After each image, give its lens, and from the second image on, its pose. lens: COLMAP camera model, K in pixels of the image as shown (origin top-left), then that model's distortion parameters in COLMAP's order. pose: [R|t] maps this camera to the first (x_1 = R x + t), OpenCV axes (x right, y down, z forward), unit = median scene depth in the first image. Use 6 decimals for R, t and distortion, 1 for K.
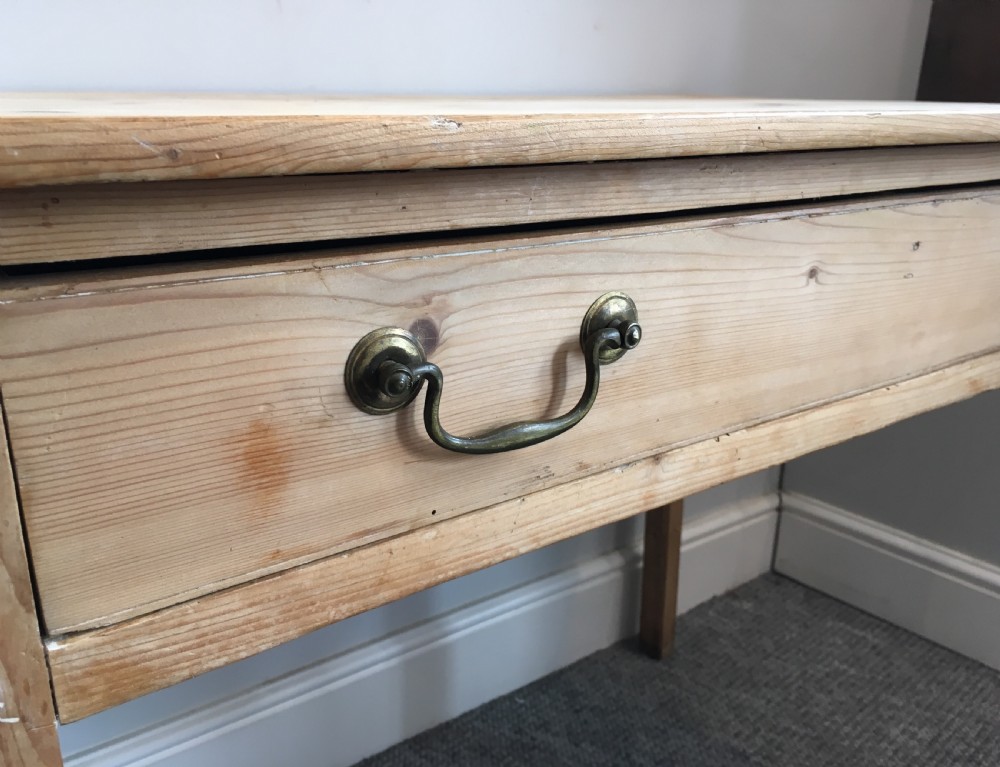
lens RADIAL K [[890.4, 0, 494.8], [0, 890.4, 386.5], [0, 0, 1]] dist [0.059305, -0.095562]
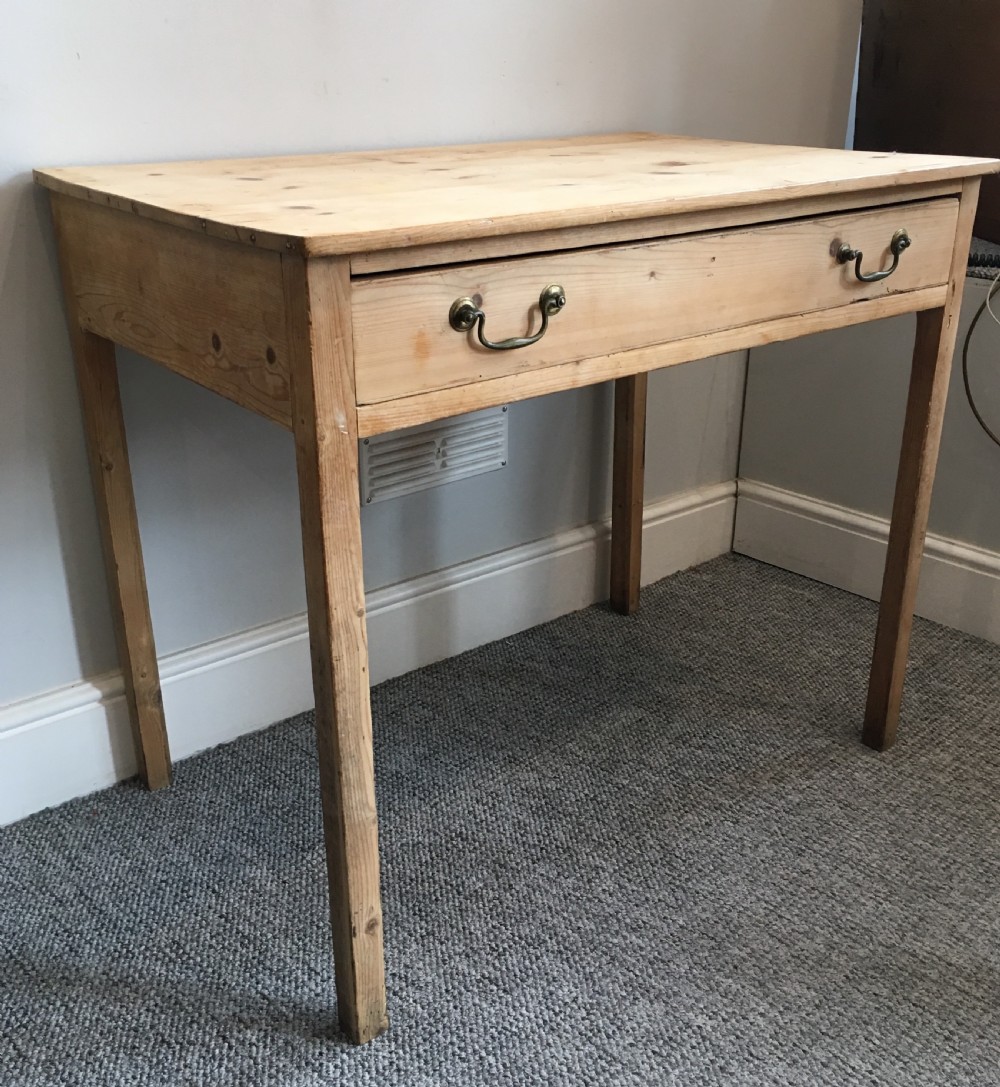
lens RADIAL K [[1186.5, 0, 504.9], [0, 1186.5, 524.3], [0, 0, 1]] dist [0.045603, 0.000000]
pose [[0.998834, -0.029075, 0.038551, -0.108789], [0.026566, 0.997591, 0.064082, 0.265974], [-0.040321, -0.062983, 0.997200, -1.769957]]
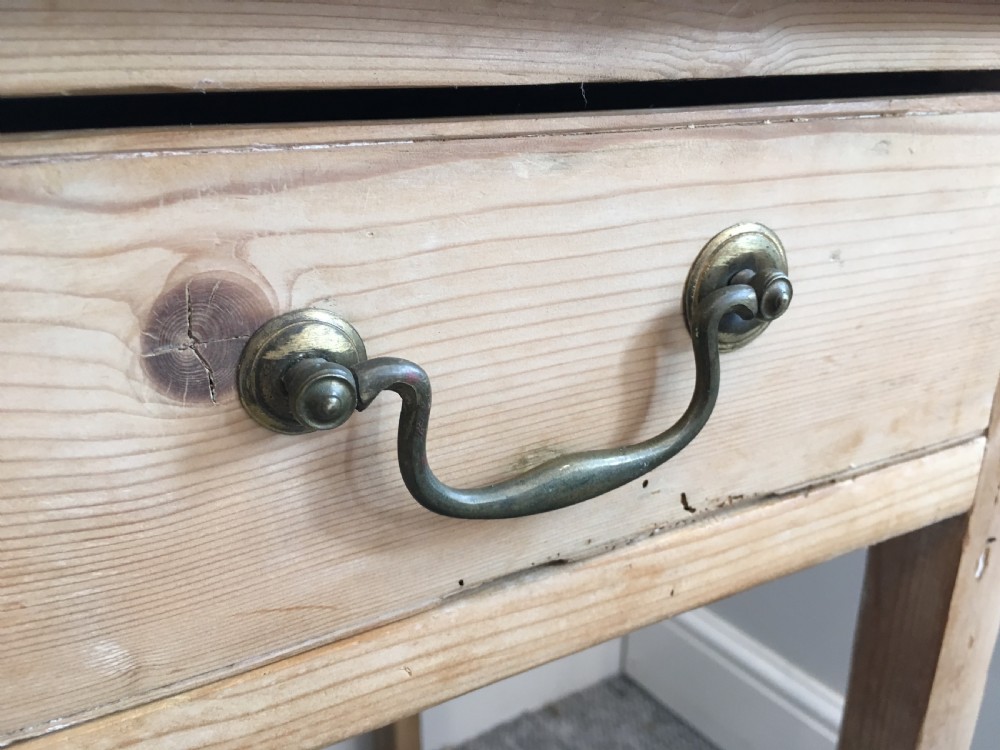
lens RADIAL K [[875.1, 0, 504.0], [0, 875.1, 377.7], [0, 0, 1]] dist [0.010829, -0.000808]
pose [[0.995121, 0.027118, -0.094864, 1.049544], [-0.024099, 0.999171, 0.032820, -0.235893], [0.095675, -0.030374, 0.994949, 1.041325]]
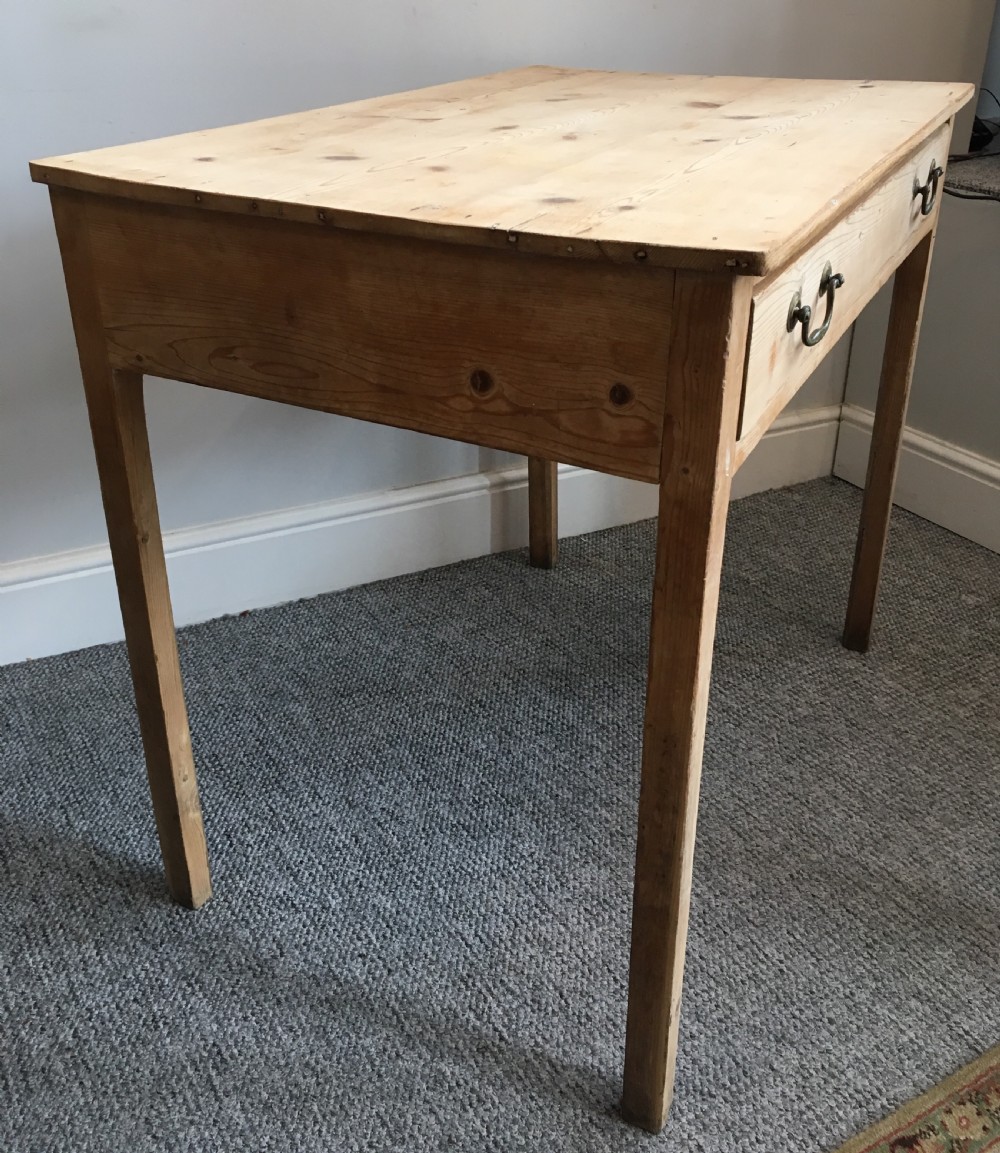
lens RADIAL K [[1147.2, 0, 504.5], [0, 1147.2, 488.9], [0, 0, 1]] dist [0.060349, 0.000000]
pose [[0.983899, 0.063235, -0.167162, 0.563270], [-0.043795, 0.992103, 0.117529, 0.266514], [0.173274, -0.108316, 0.978899, -1.917428]]
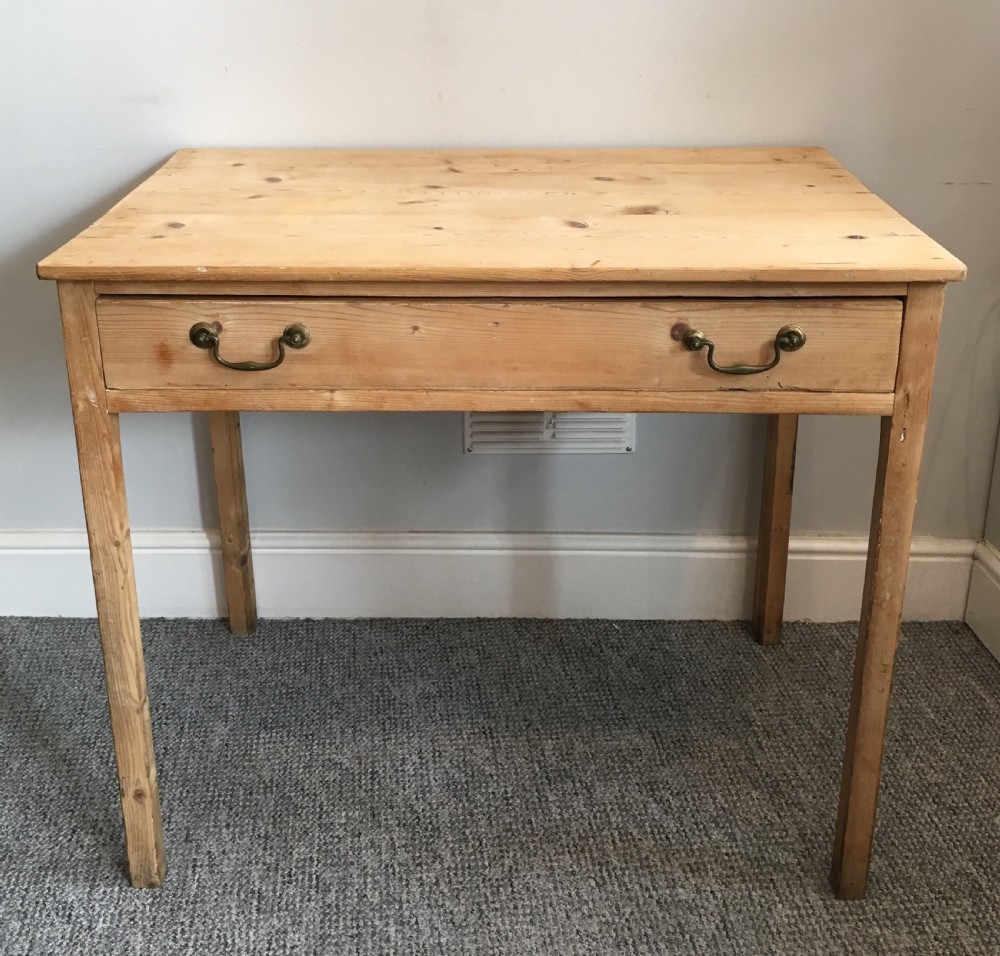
lens RADIAL K [[1257.2, 0, 471.4], [0, 1257.2, 315.7], [0, 0, 1]] dist [0.029195, 0.000000]
pose [[0.800270, 0.180585, -0.571801, 2.286519], [-0.177060, 0.982220, 0.062396, -0.382287], [0.572903, 0.051309, 0.818016, -1.525427]]
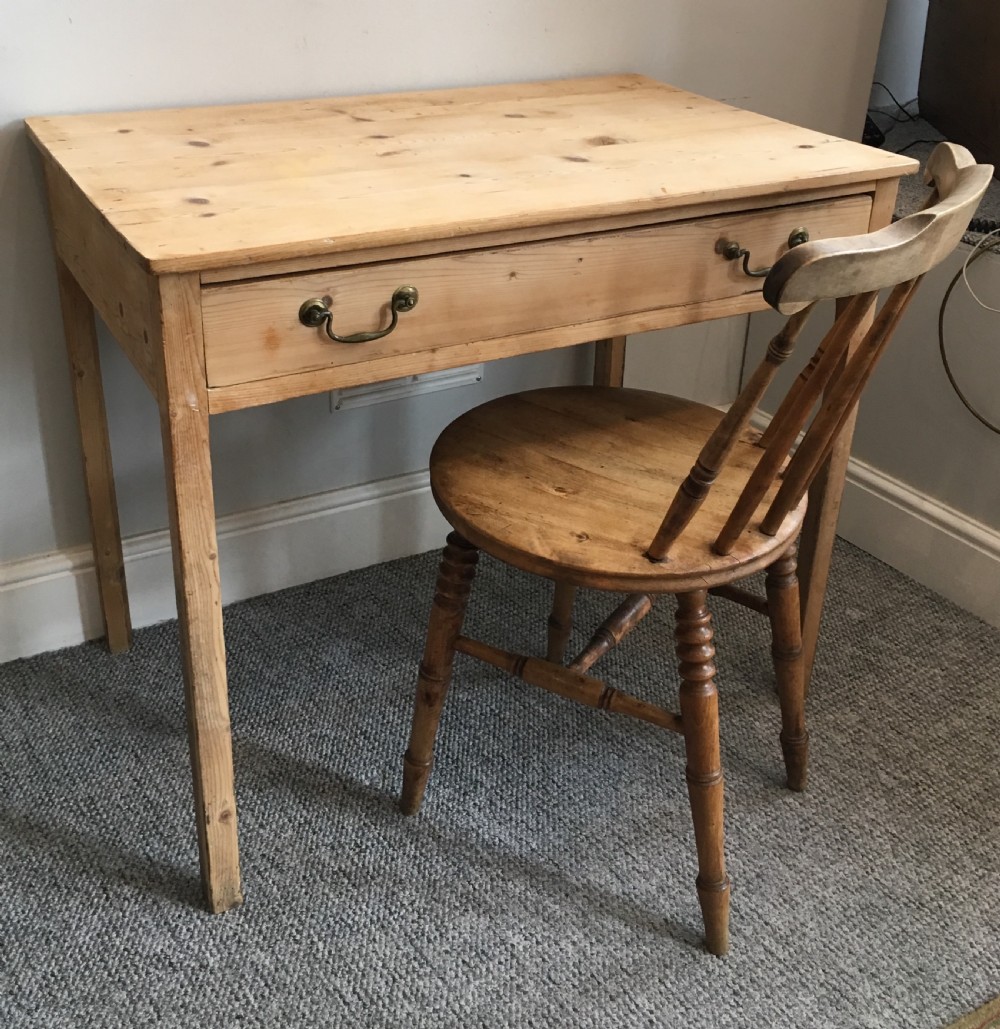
lens RADIAL K [[1251.9, 0, 483.8], [0, 1251.9, 390.4], [0, 0, 1]] dist [0.048428, 0.000000]
pose [[0.991788, 0.068363, -0.108091, 0.649706], [-0.057093, 0.992924, 0.104130, -0.162640], [0.114445, -0.097103, 0.988673, -2.204539]]
